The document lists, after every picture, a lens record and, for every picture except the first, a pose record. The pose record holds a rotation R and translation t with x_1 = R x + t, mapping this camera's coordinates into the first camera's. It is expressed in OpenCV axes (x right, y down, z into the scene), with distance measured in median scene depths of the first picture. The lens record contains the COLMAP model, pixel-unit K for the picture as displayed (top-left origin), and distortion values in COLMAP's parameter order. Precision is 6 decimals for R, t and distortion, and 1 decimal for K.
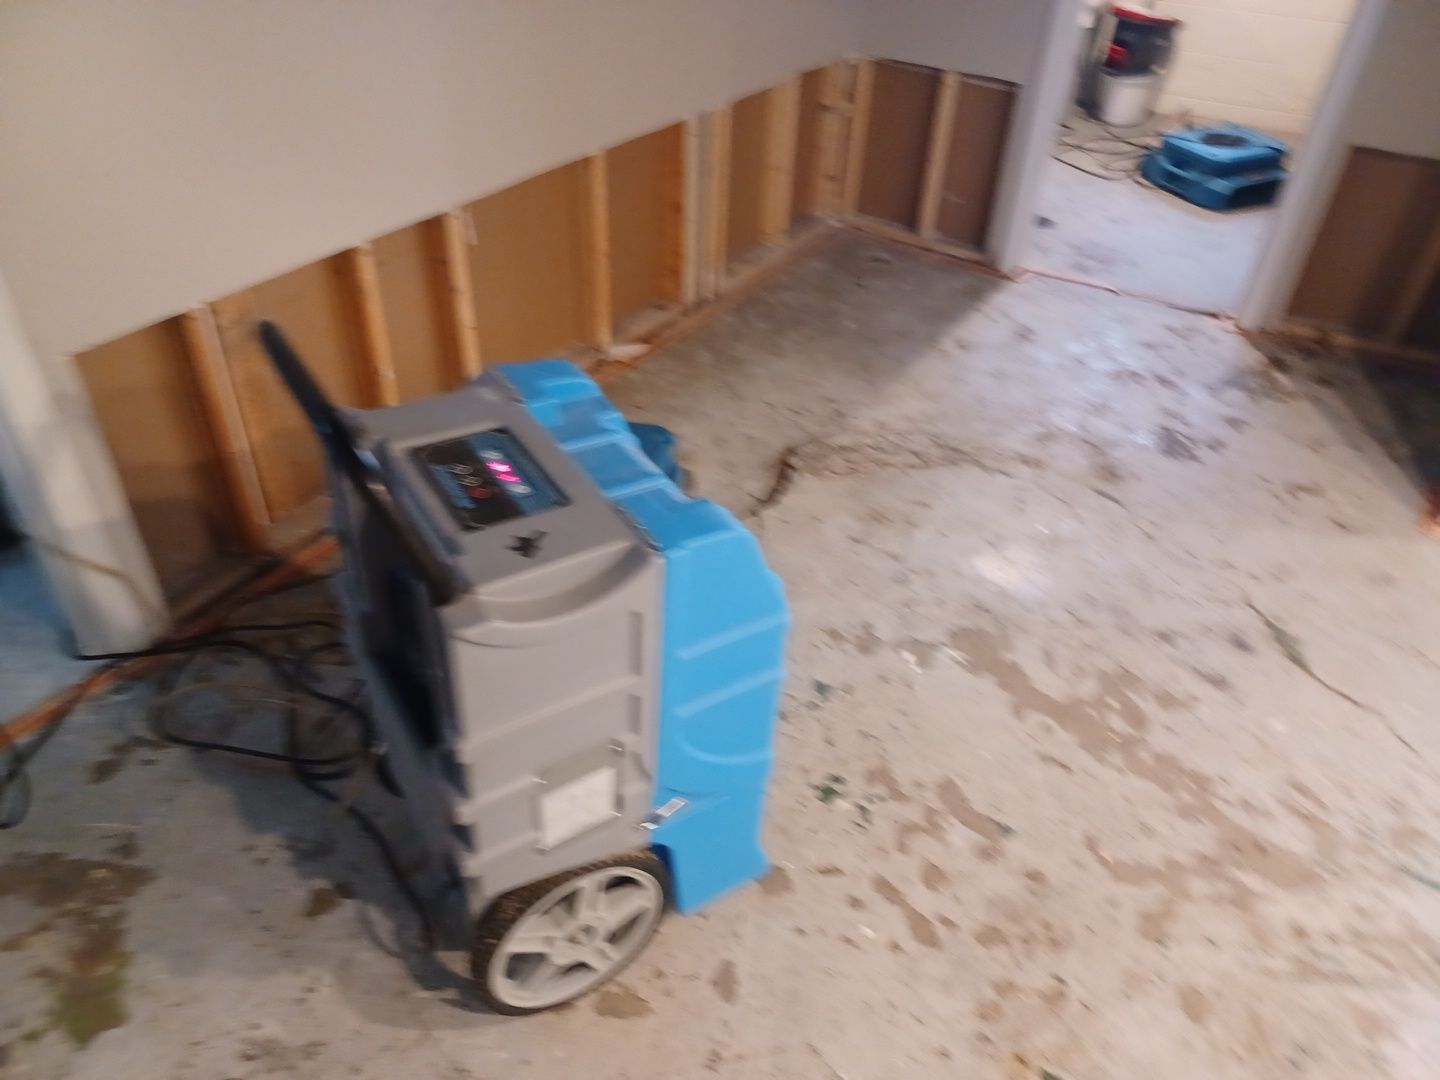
lens RADIAL K [[1038.9, 0, 738.5], [0, 1038.9, 537.3], [0, 0, 1]] dist [0.046775, -0.017698]
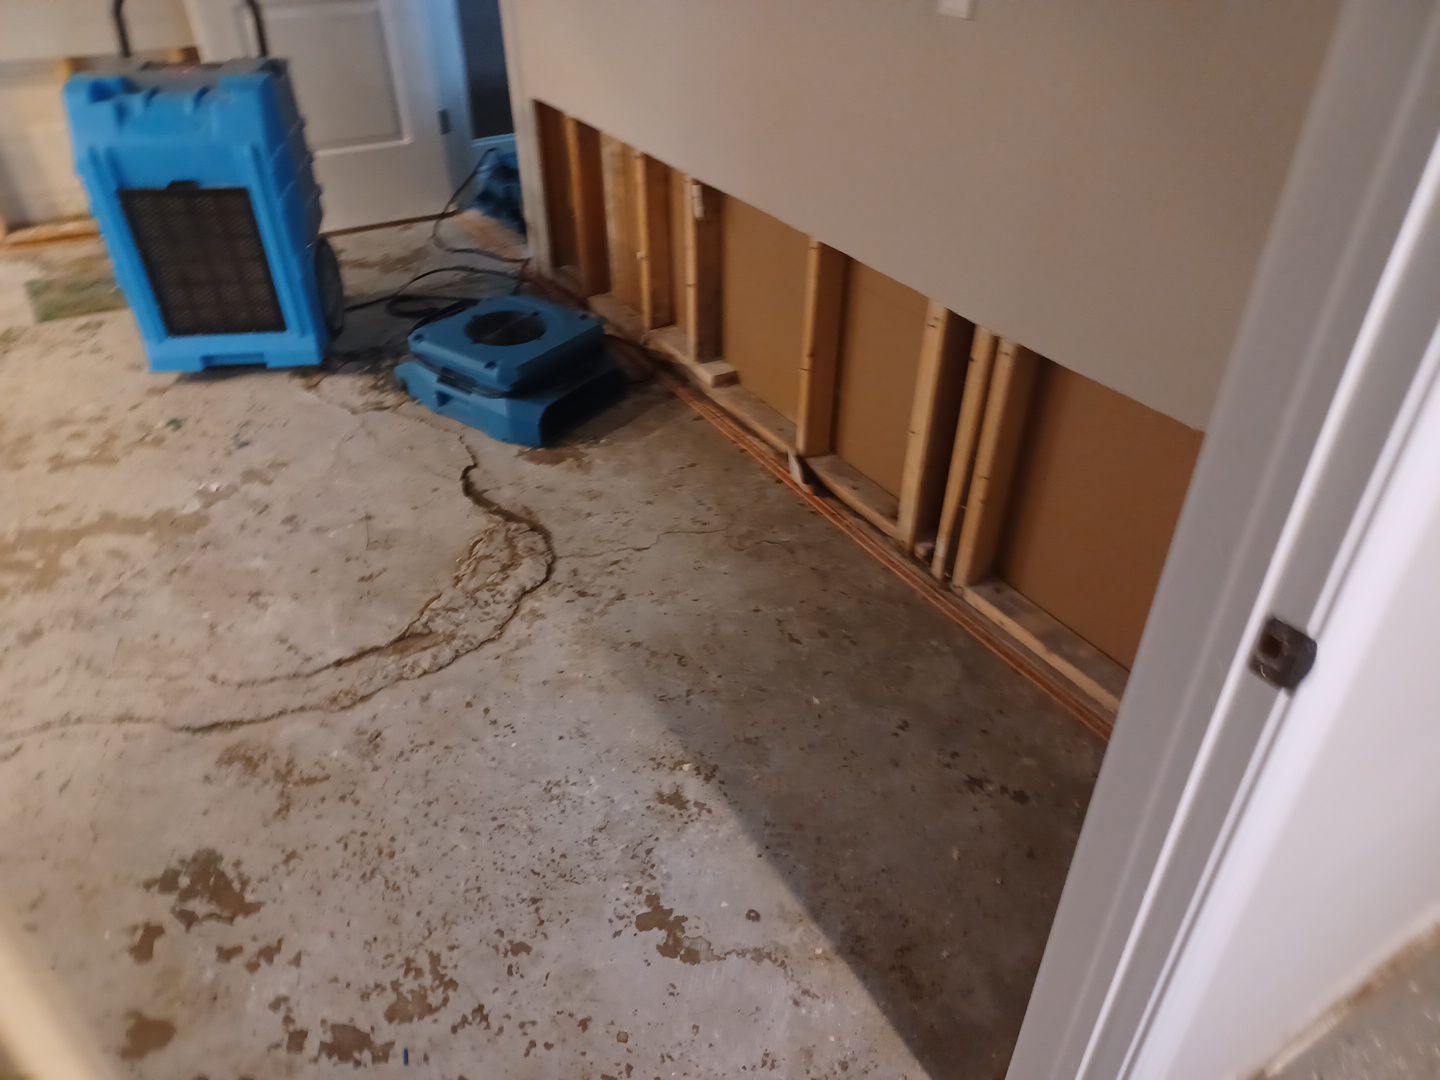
lens RADIAL K [[1038.9, 0, 725.3], [0, 1038.9, 538.8], [0, 0, 1]] dist [0.046775, -0.017698]
pose [[-0.428460, 0.487302, -0.760894, 0.838611], [-0.571976, 0.505625, 0.645900, -0.945083], [0.699475, 0.711955, 0.062085, 1.340581]]
